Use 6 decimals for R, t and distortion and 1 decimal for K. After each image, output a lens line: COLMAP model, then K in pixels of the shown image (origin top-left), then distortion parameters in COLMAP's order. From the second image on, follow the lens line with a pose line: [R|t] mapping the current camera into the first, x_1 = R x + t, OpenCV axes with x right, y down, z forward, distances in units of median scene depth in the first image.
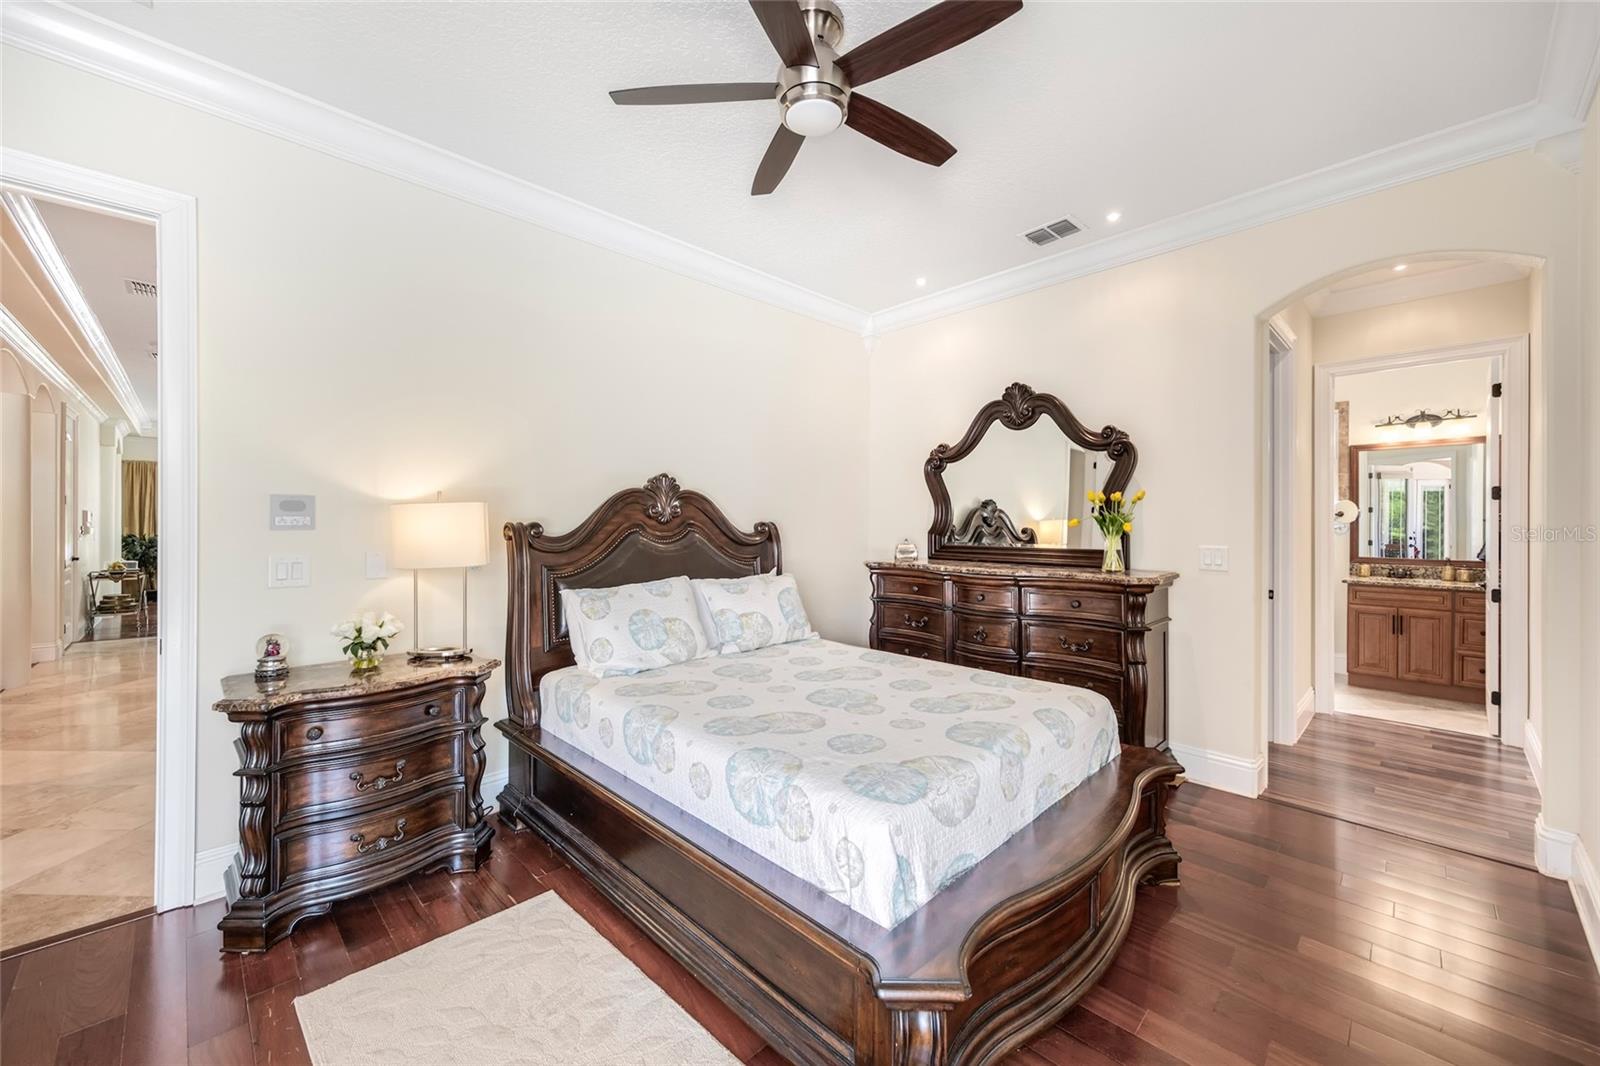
lens RADIAL K [[582.5, 0, 792.0], [0, 582.5, 527.6], [0, 0, 1]] dist [0.006432, -0.000093]
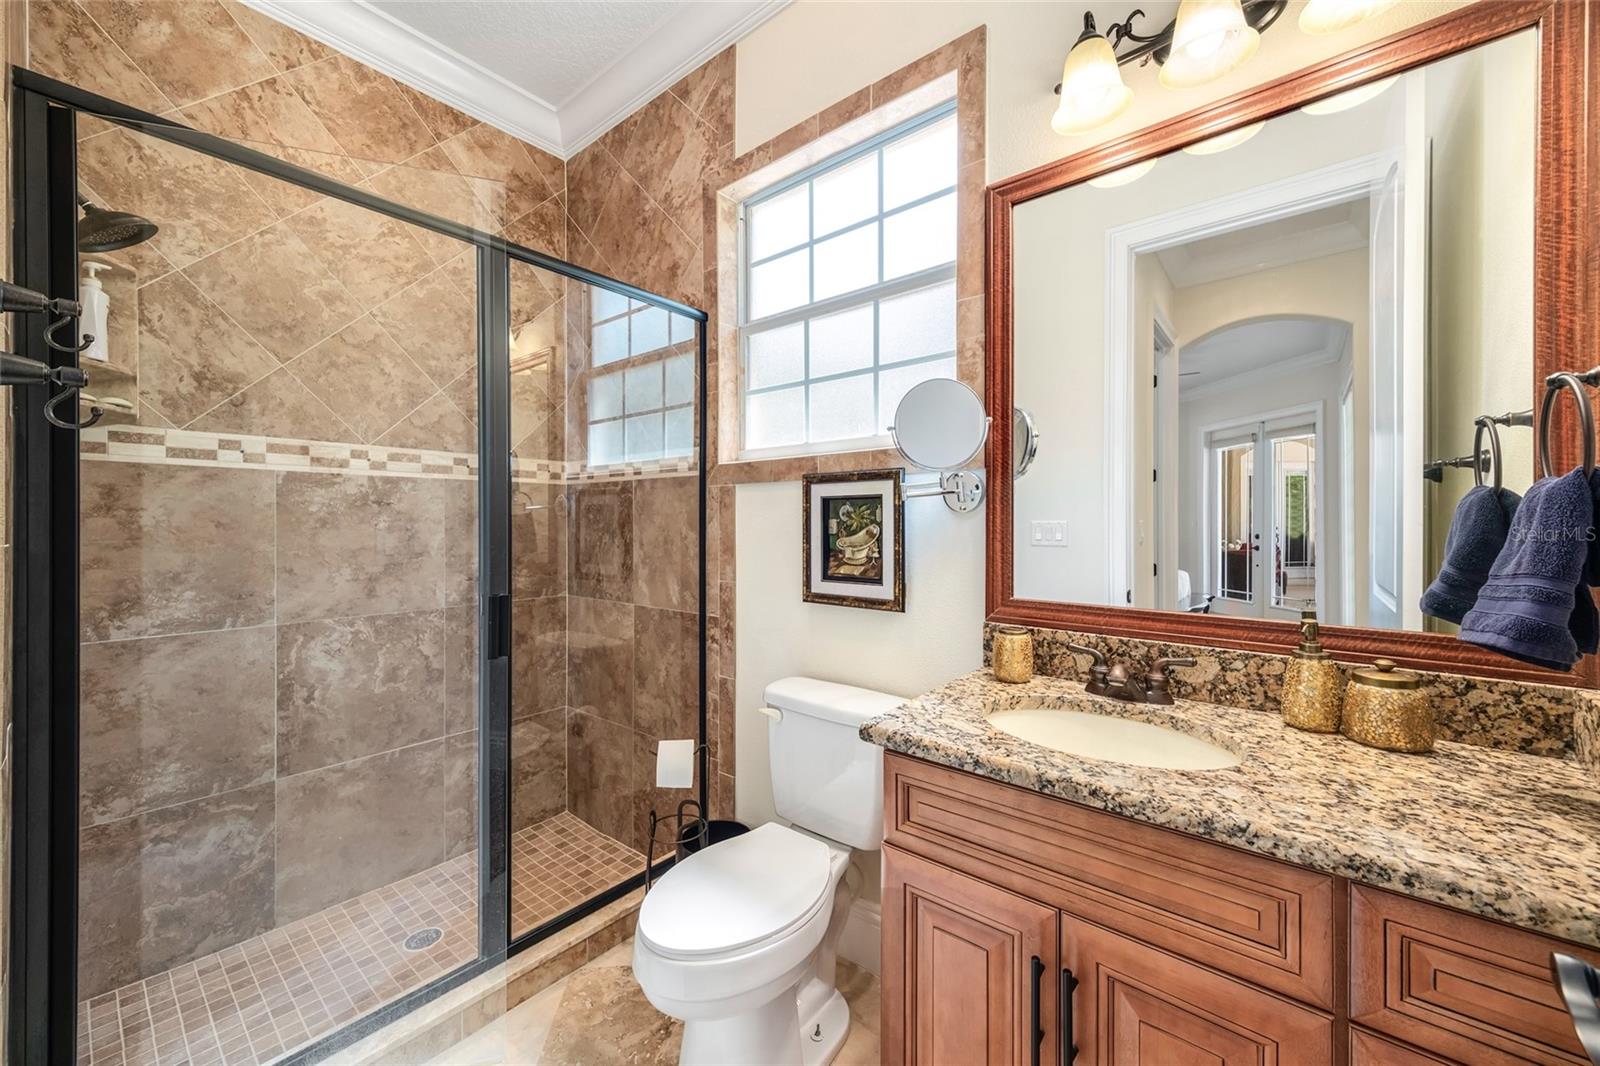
lens RADIAL K [[582.5, 0, 792.0], [0, 582.5, 527.6], [0, 0, 1]] dist [0.006432, -0.000093]
pose [[0.993568, -0.003304, 0.113191, 0.845895], [0.003454, 0.999993, -0.001130, 0.017499], [-0.113187, 0.001514, 0.993573, 0.755342]]
